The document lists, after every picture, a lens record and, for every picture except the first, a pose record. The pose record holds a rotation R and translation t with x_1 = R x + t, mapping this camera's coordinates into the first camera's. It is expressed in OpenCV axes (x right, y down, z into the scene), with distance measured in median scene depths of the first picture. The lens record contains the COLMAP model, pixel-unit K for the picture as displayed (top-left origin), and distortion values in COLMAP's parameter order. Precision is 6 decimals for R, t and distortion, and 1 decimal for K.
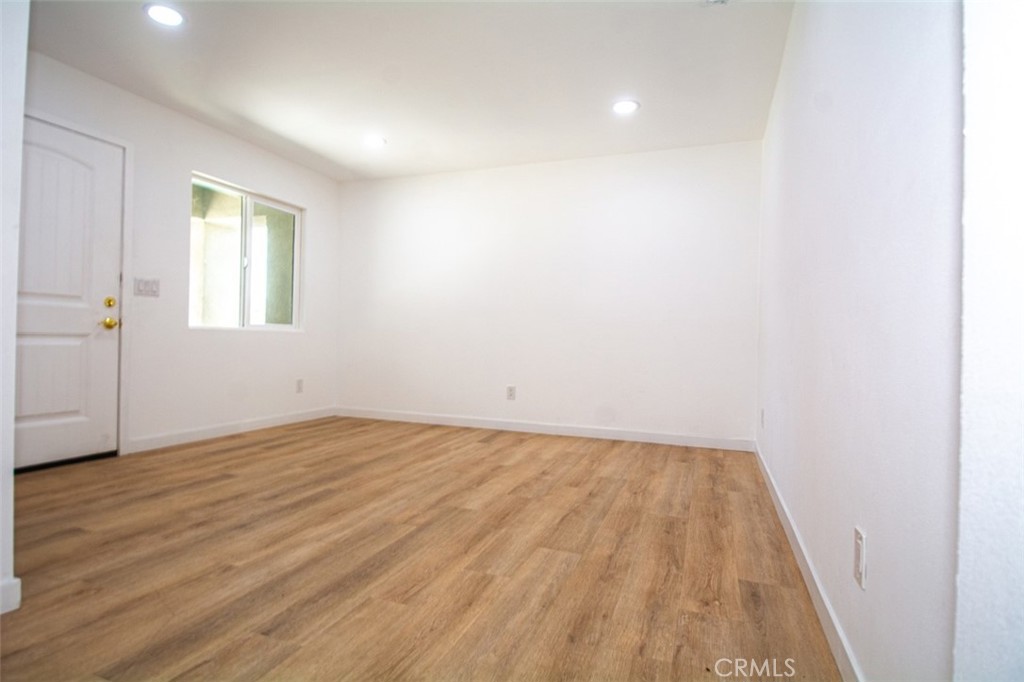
lens RADIAL K [[519.4, 0, 516.2], [0, 519.4, 337.0], [0, 0, 1]] dist [0.014194, -0.021369]
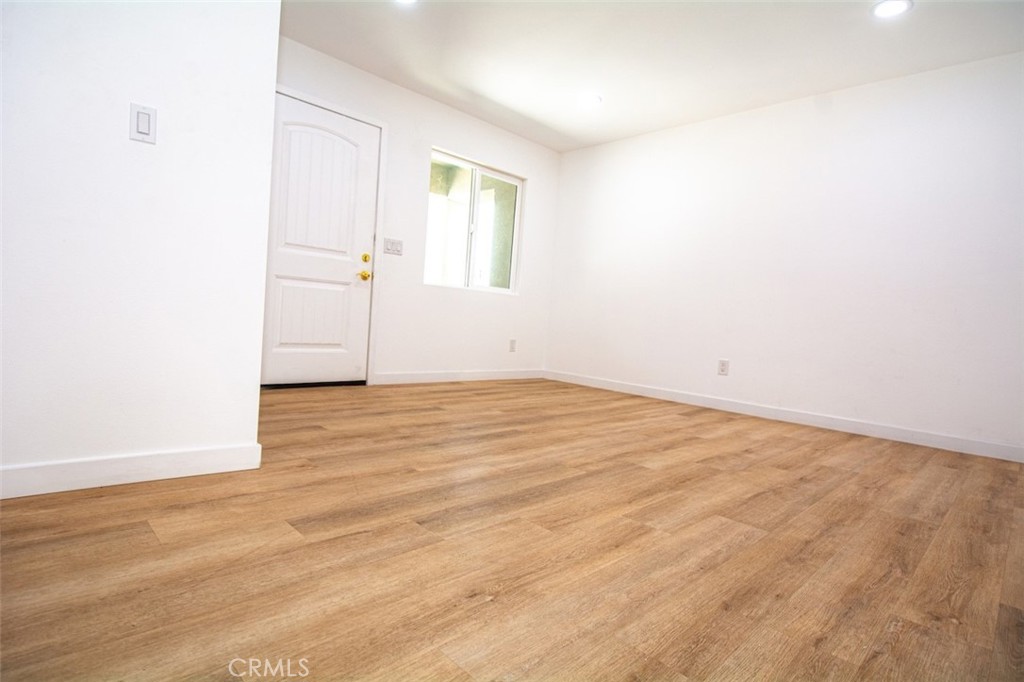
lens RADIAL K [[519.4, 0, 513.9], [0, 519.4, 335.3], [0, 0, 1]] dist [0.014194, -0.021369]
pose [[0.905592, 0.060647, -0.419792, 0.071359], [-0.052337, 0.998139, 0.031296, 0.082940], [0.420909, -0.006370, 0.907081, 0.065532]]
